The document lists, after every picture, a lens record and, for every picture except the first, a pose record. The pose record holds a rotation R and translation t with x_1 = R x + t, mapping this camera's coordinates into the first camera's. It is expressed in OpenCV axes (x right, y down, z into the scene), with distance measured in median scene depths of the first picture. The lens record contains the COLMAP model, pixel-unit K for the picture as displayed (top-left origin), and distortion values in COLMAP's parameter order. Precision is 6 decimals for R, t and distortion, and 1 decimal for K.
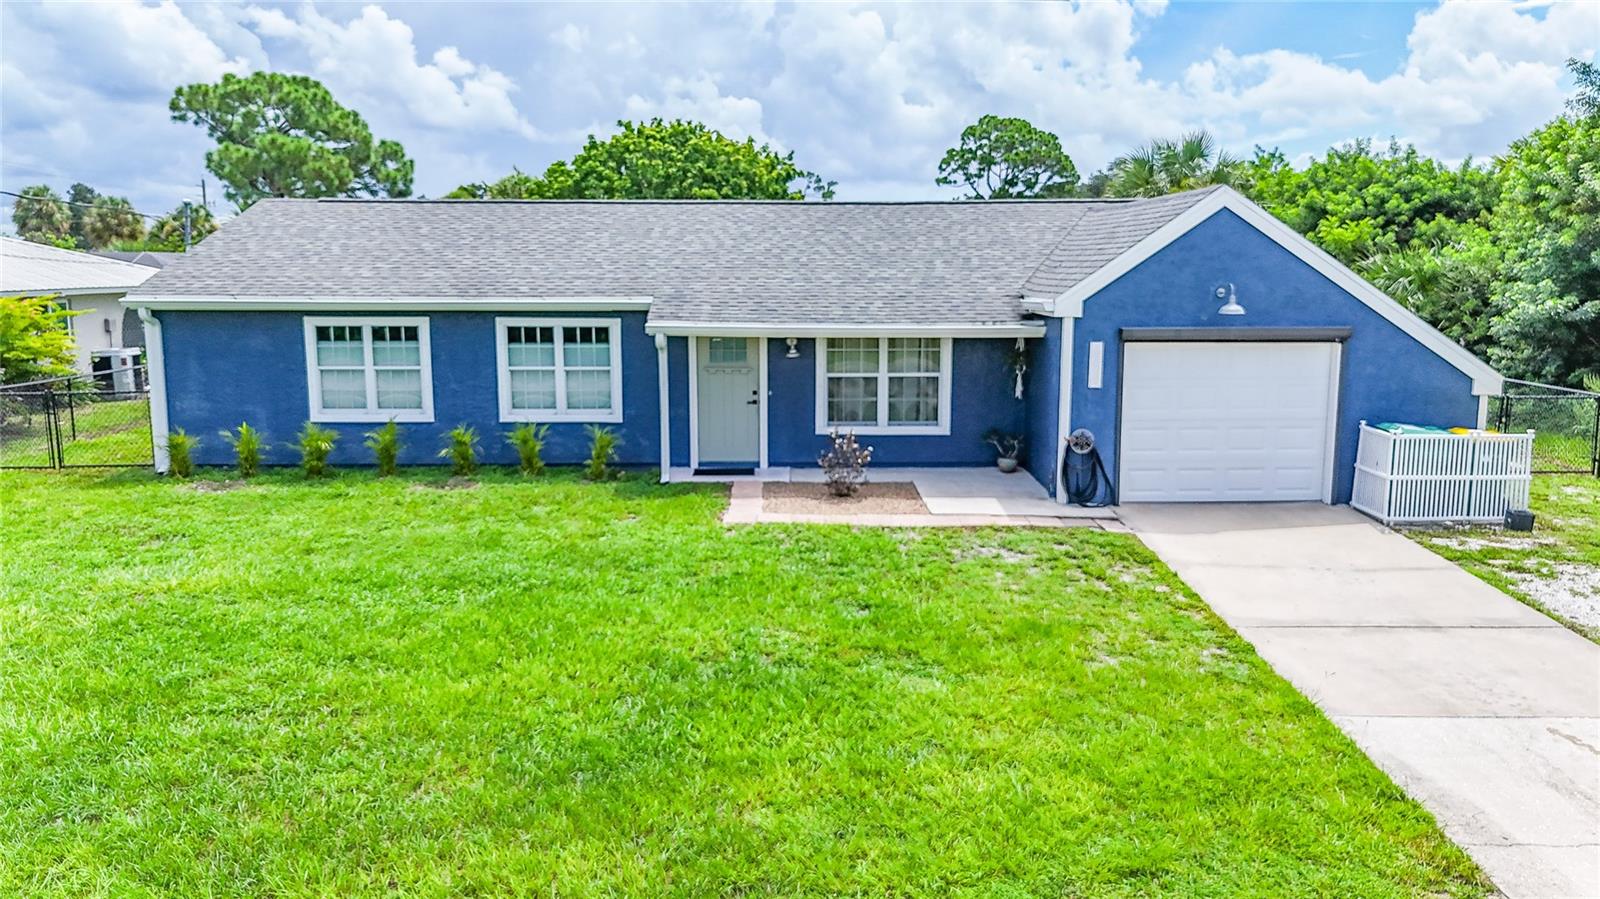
lens RADIAL K [[1196.8, 0, 802.0], [0, 1196.8, 453.3], [0, 0, 1]] dist [0.065352, -0.070900]
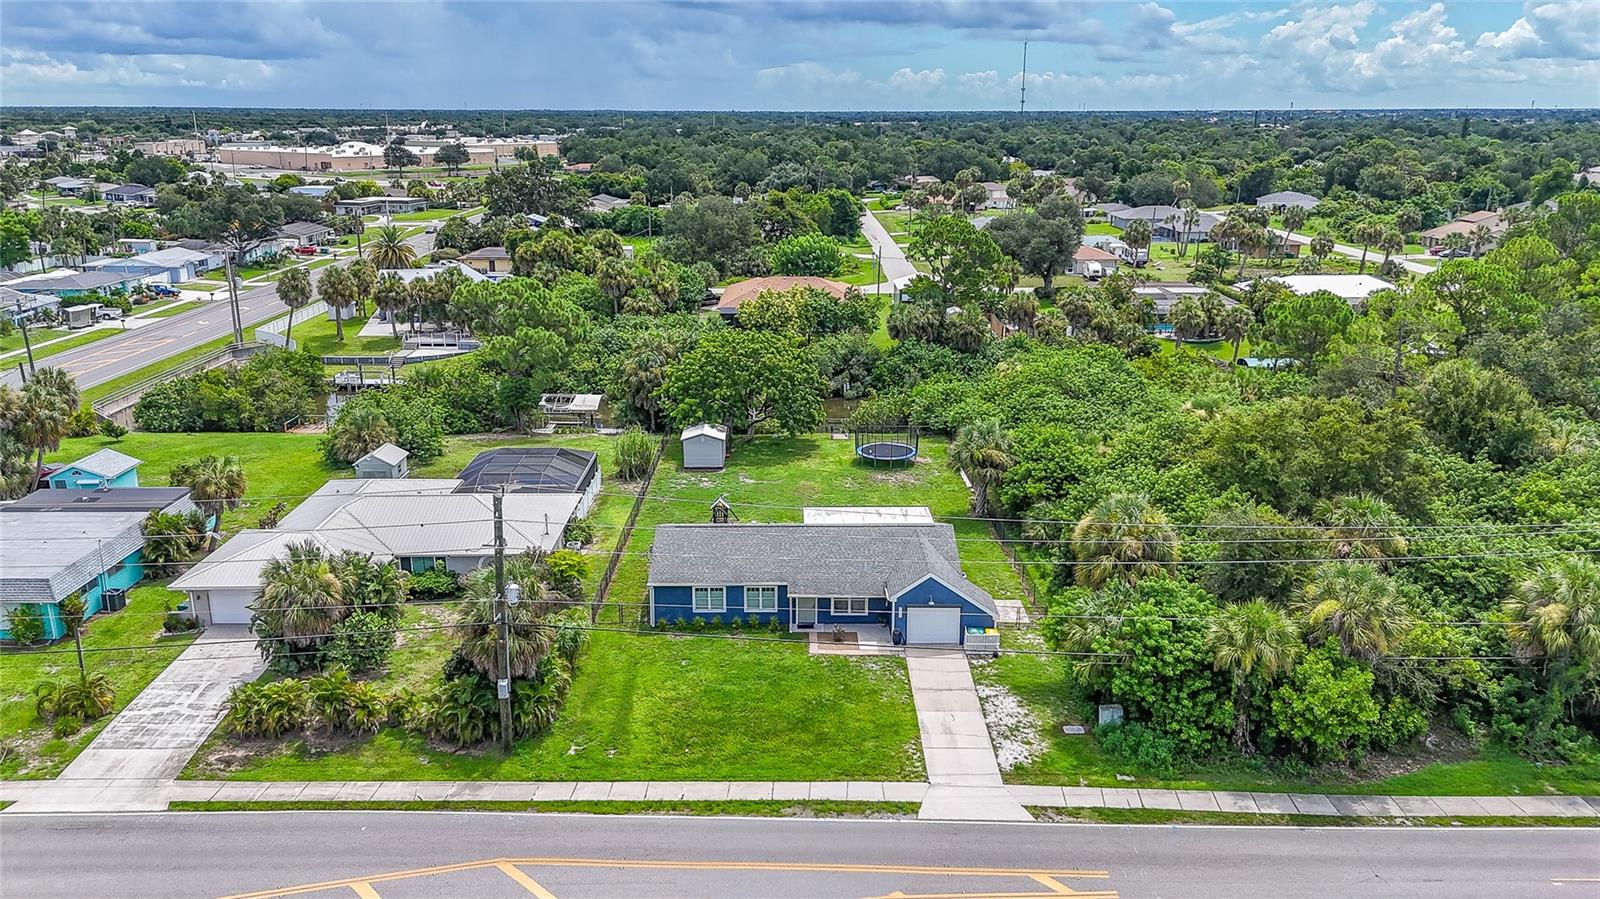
lens RADIAL K [[1196.8, 0, 797.8], [0, 1196.8, 472.0], [0, 0, 1]] dist [0.065352, -0.070900]
pose [[0.999997, 0.001834, -0.001512, -0.085678], [-0.001604, 0.990099, 0.140363, -0.981340], [0.001755, -0.140361, 0.990099, -2.595500]]
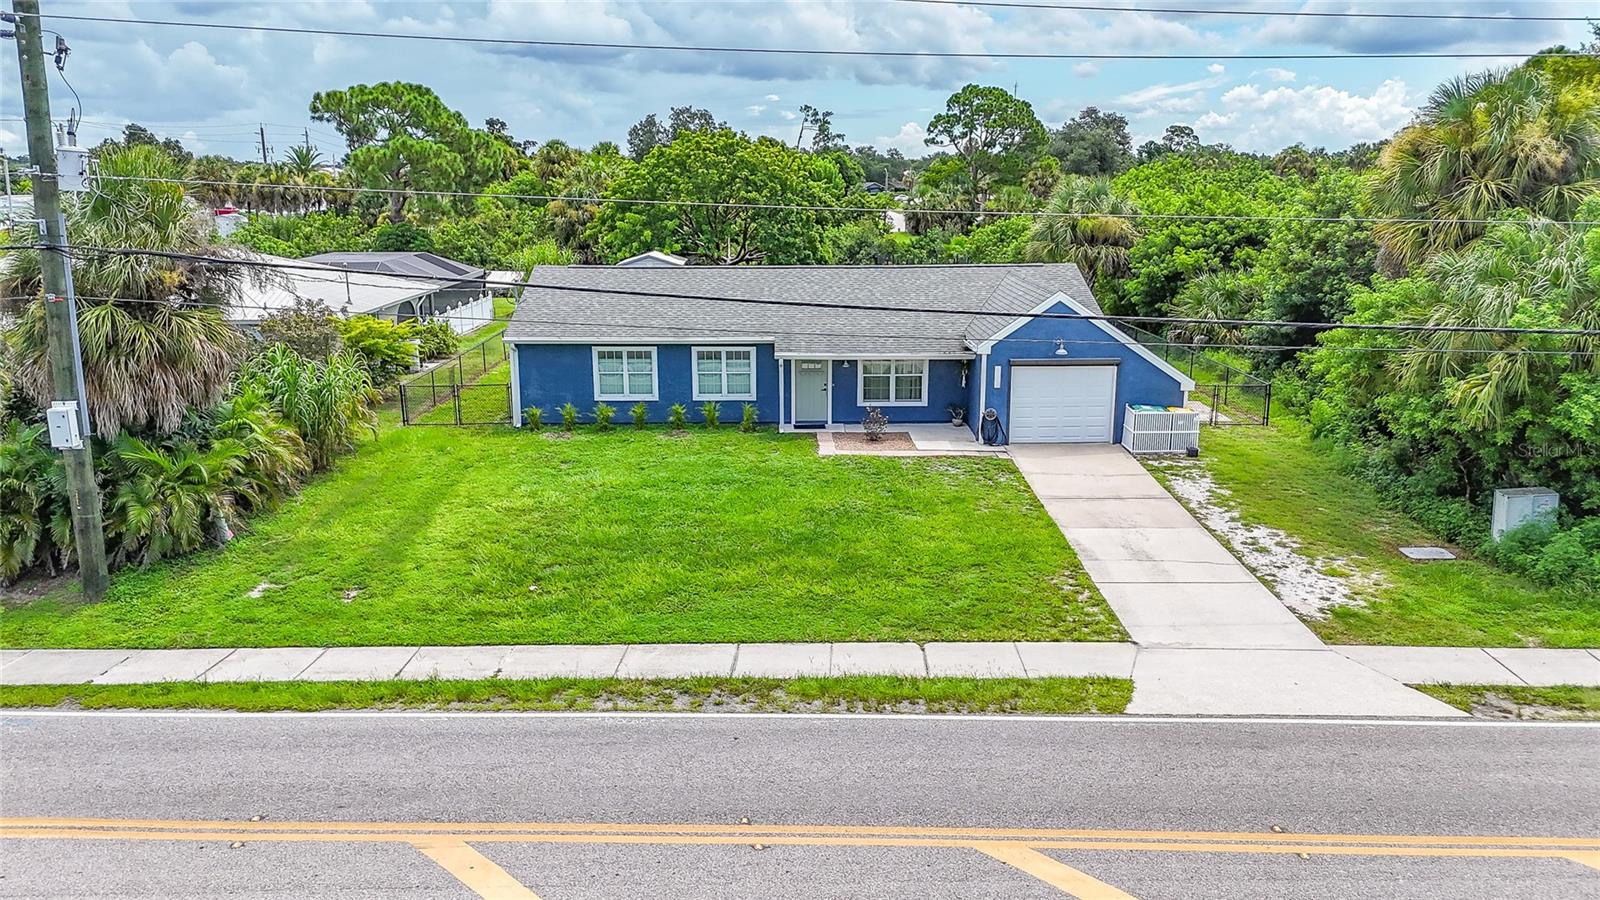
lens RADIAL K [[1196.8, 0, 798.1], [0, 1196.8, 446.3], [0, 0, 1]] dist [0.065352, -0.070900]
pose [[0.999979, -0.003077, 0.005645, -0.096425], [0.002680, 0.997618, 0.068934, -0.085683], [-0.005844, -0.068918, 0.997605, -0.928415]]
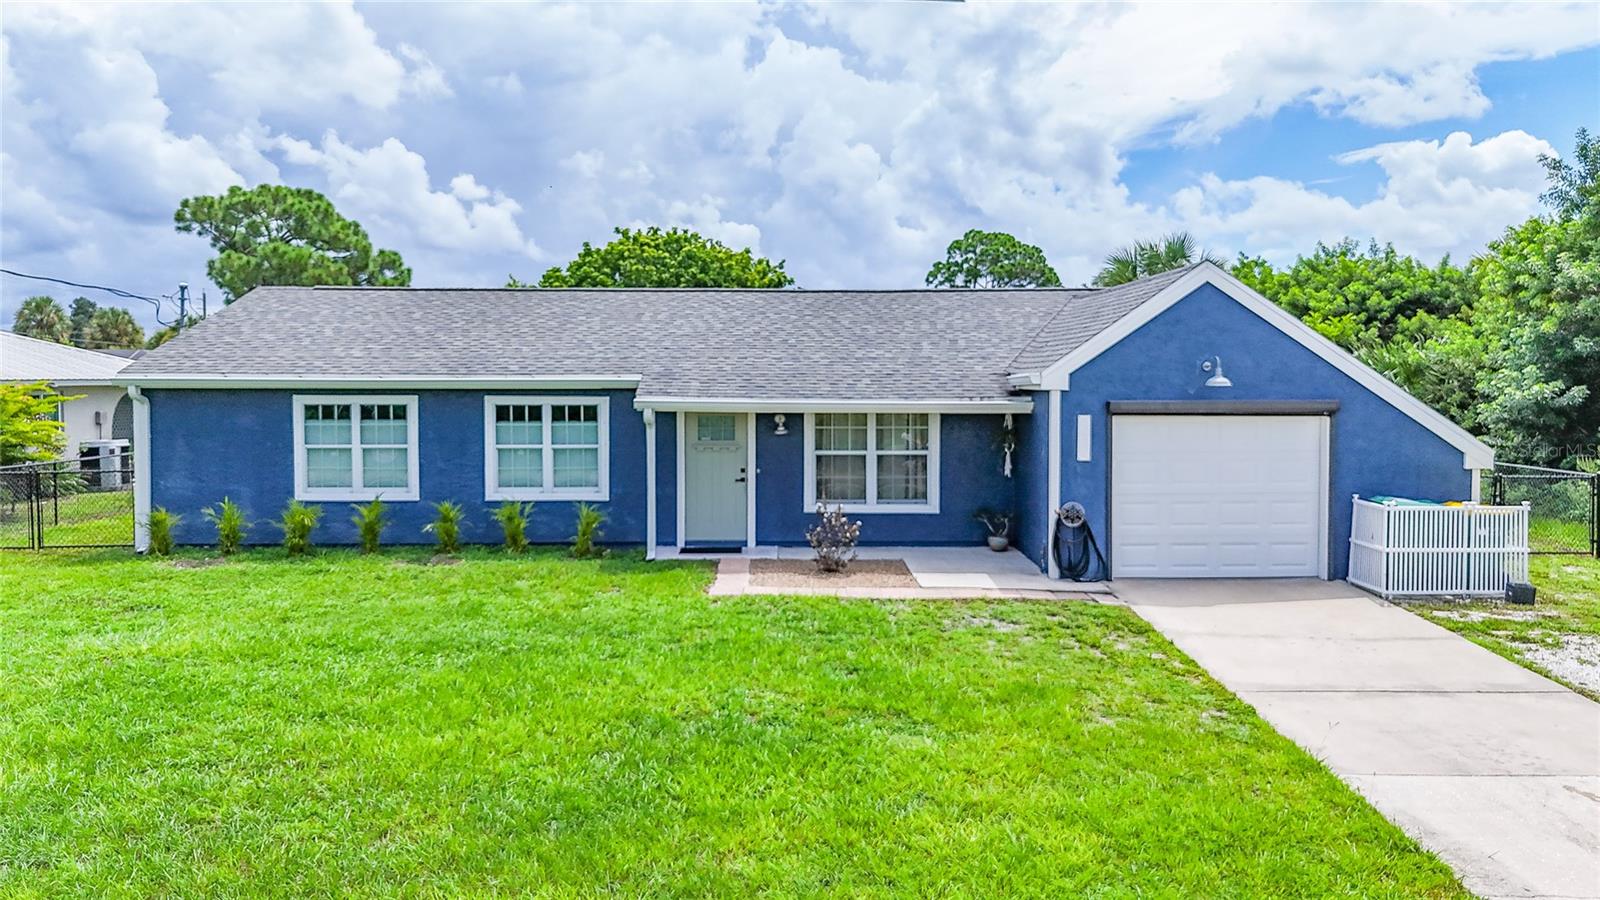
lens RADIAL K [[1196.8, 0, 791.5], [0, 1196.8, 439.7], [0, 0, 1]] dist [0.065352, -0.070900]
pose [[0.999999, 0.000412, -0.000964, 0.002222], [-0.000512, 0.994384, -0.105834, 0.029633], [0.000915, 0.105834, 0.994383, 0.008046]]
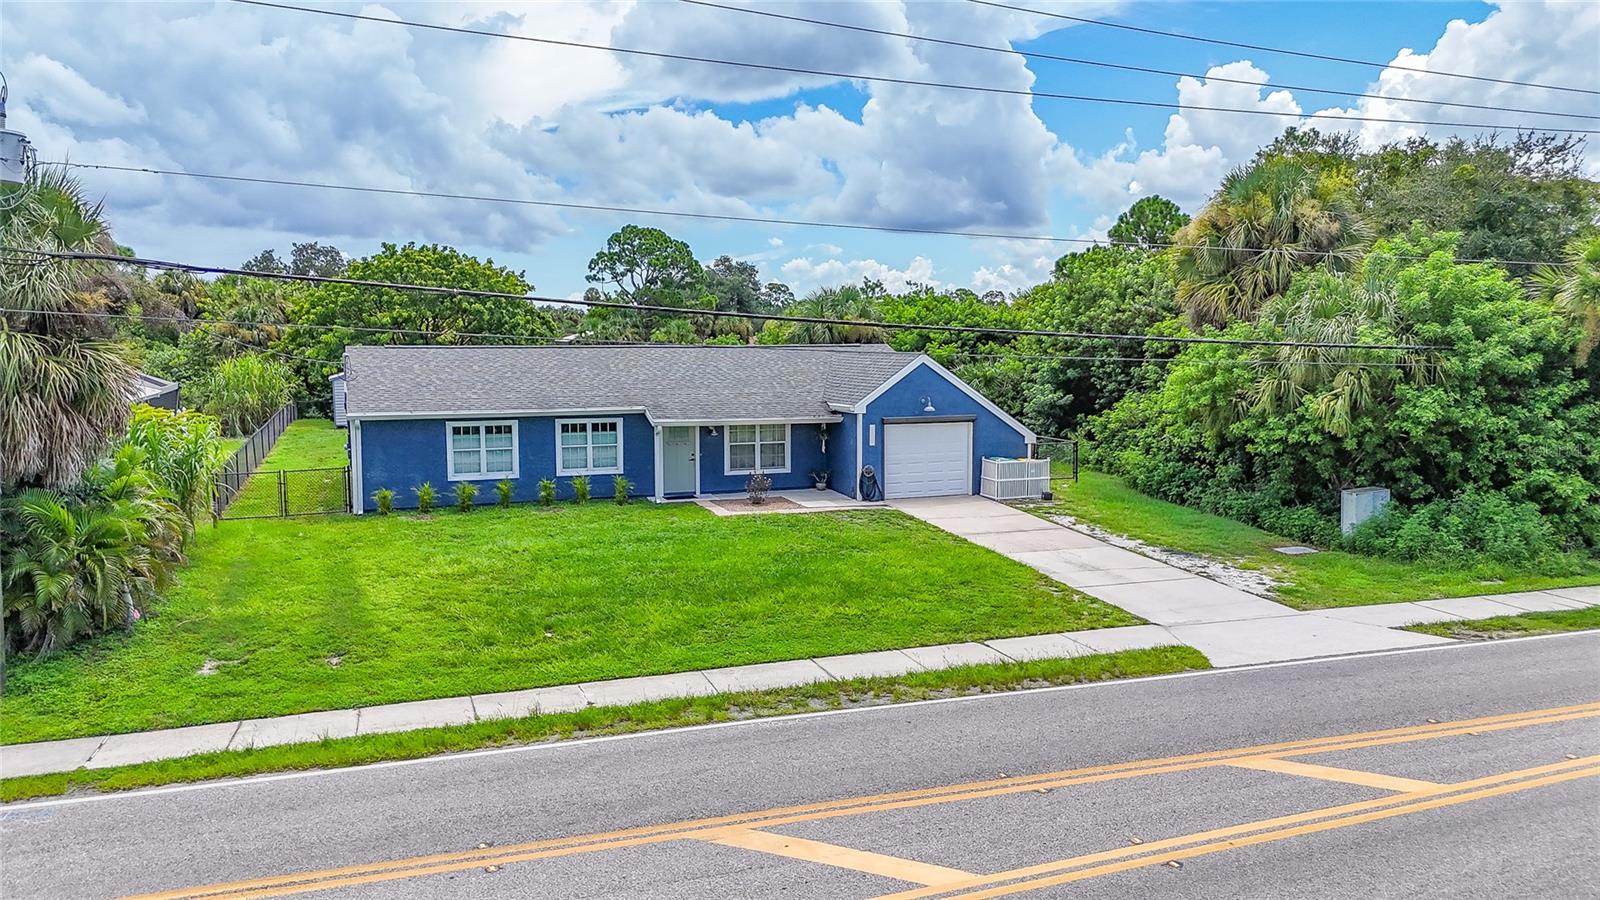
lens RADIAL K [[1196.8, 0, 805.3], [0, 1196.8, 448.7], [0, 0, 1]] dist [0.065352, -0.070900]
pose [[0.938374, -0.034961, 0.343849, -0.531889], [0.055240, 0.997253, -0.049354, 0.043475], [-0.341179, 0.065306, 0.937727, -0.847555]]
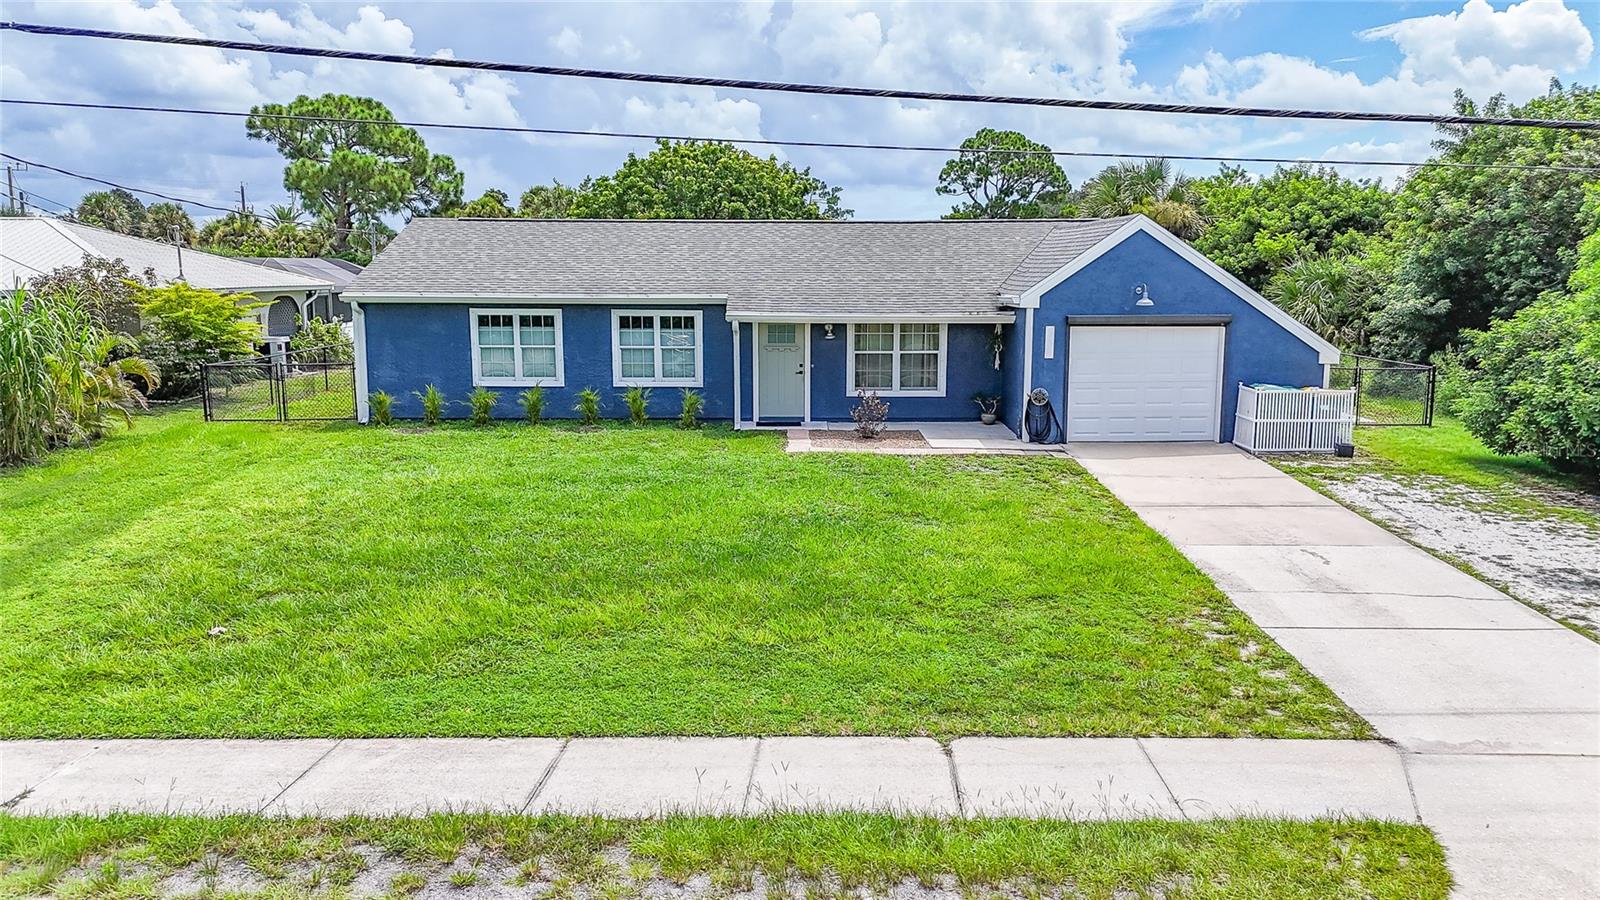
lens RADIAL K [[1196.8, 0, 799.6], [0, 1196.8, 433.8], [0, 0, 1]] dist [0.065352, -0.070900]
pose [[0.999993, 0.001747, -0.003194, -0.037667], [-0.001803, 0.999846, -0.017435, 0.051252], [0.003163, 0.017441, 0.999843, -0.352694]]
